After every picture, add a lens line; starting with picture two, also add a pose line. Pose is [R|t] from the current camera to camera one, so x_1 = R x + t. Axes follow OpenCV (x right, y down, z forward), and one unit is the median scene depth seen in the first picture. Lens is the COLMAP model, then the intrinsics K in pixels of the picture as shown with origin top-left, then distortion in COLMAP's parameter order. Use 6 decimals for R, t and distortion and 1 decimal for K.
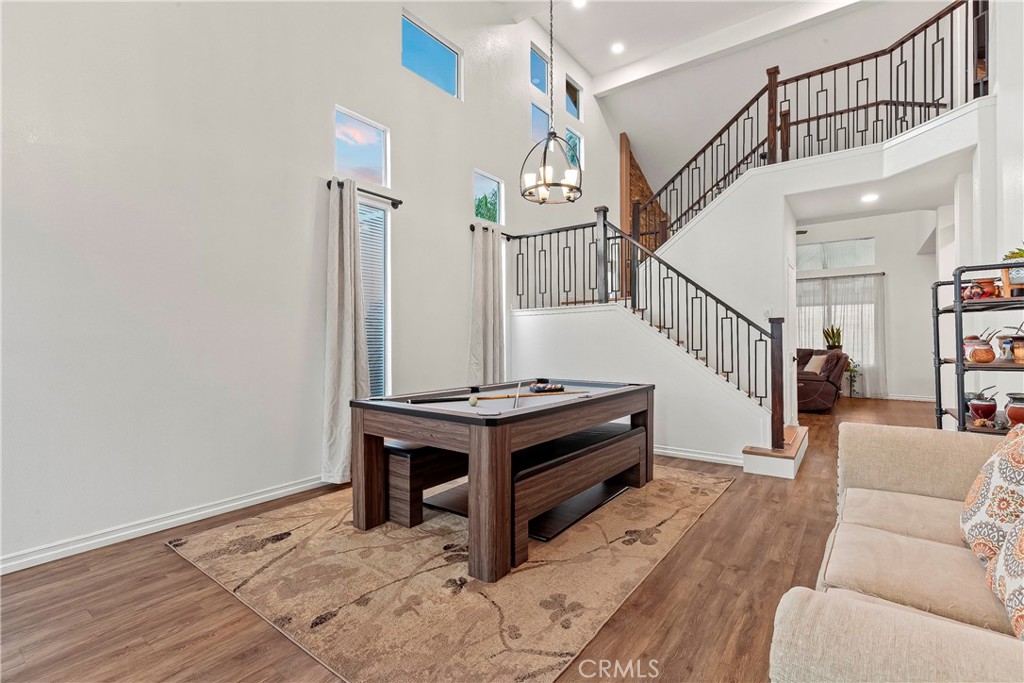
lens RADIAL K [[463.4, 0, 513.8], [0, 463.4, 336.4], [0, 0, 1]] dist [0.004539, 0.000099]
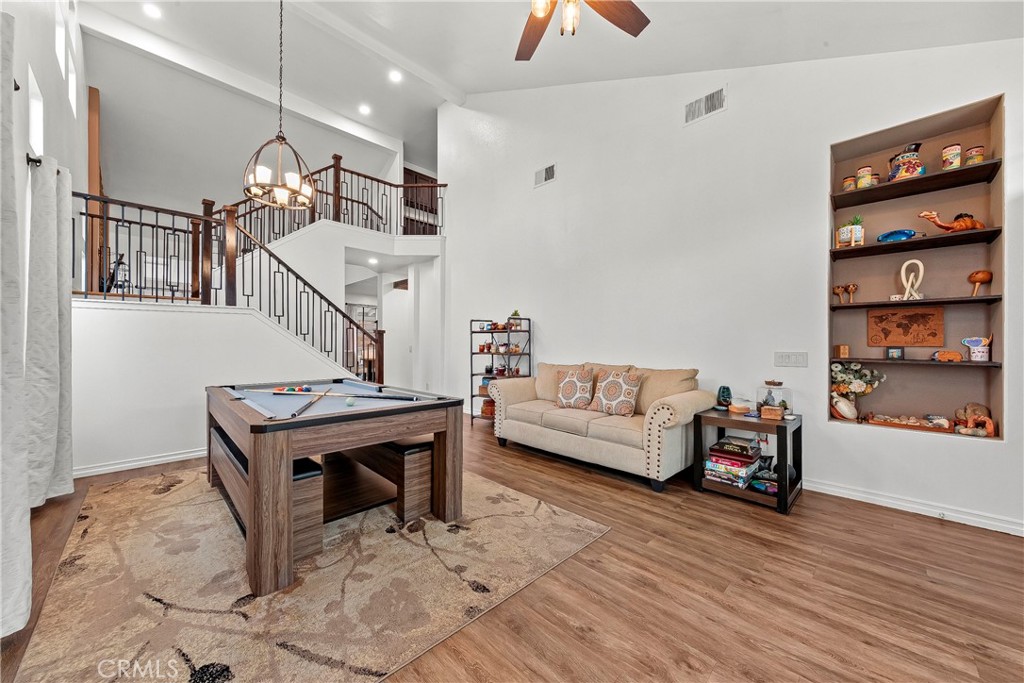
lens RADIAL K [[368.8, 0, 512.0], [0, 368.8, 341.5], [0, 0, 1]] dist [0.000185, 0.000025]
pose [[0.142698, 0.012250, 0.989690, -1.007295], [-0.010124, 0.999889, -0.010917, 0.012822], [-0.989714, -0.008462, 0.142807, 0.616514]]
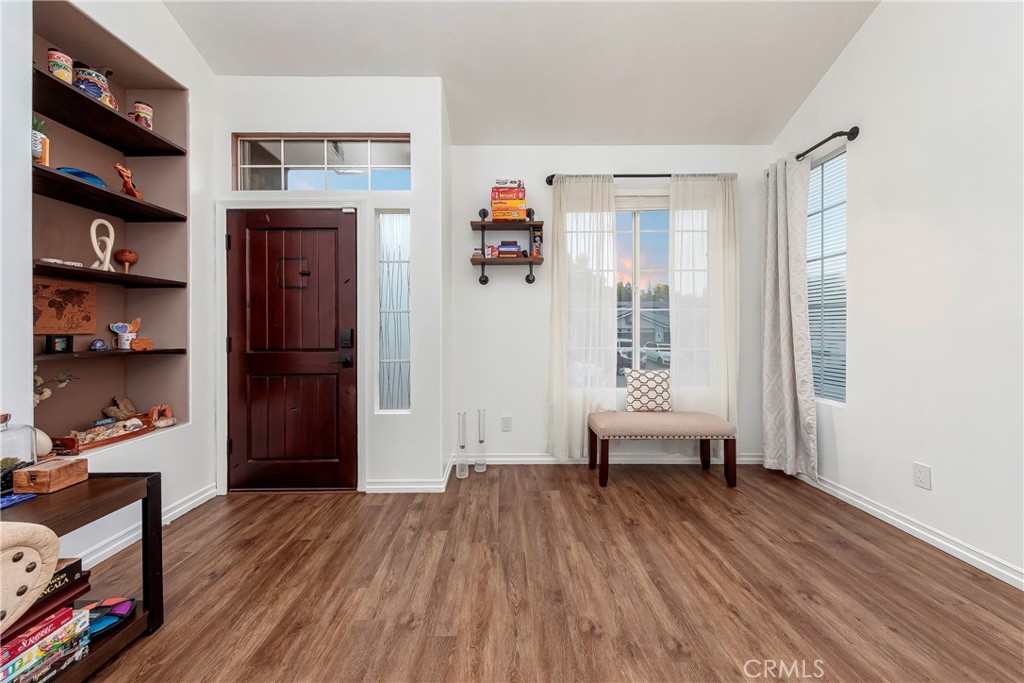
lens RADIAL K [[384.3, 0, 505.4], [0, 384.3, 331.2], [0, 0, 1]] dist [0.001067, -0.000022]
pose [[-0.796537, 0.014138, -0.604425, 0.032233], [0.014124, 0.999889, 0.004775, 0.006640], [0.604425, -0.004733, -0.796648, 0.832386]]
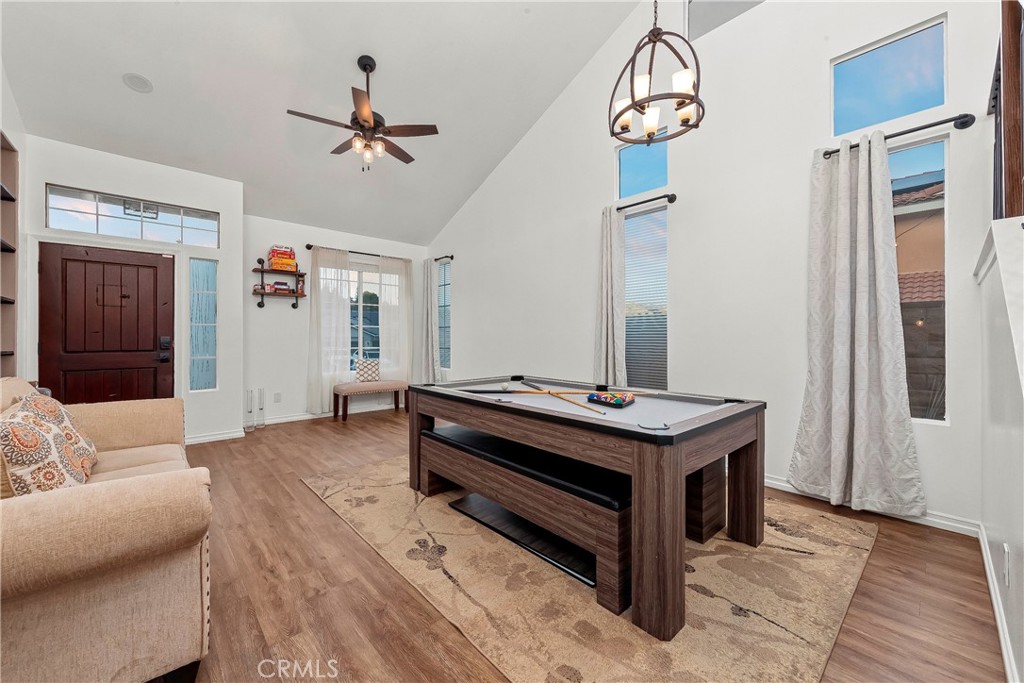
lens RADIAL K [[391.8, 0, 514.7], [0, 391.8, 338.0], [0, 0, 1]] dist [0.000661, 0.000036]
pose [[-0.182751, 0.010139, -0.983107, 1.087245], [0.008603, 0.999925, 0.008714, 0.004096], [0.983122, -0.006865, -0.182824, 1.430822]]
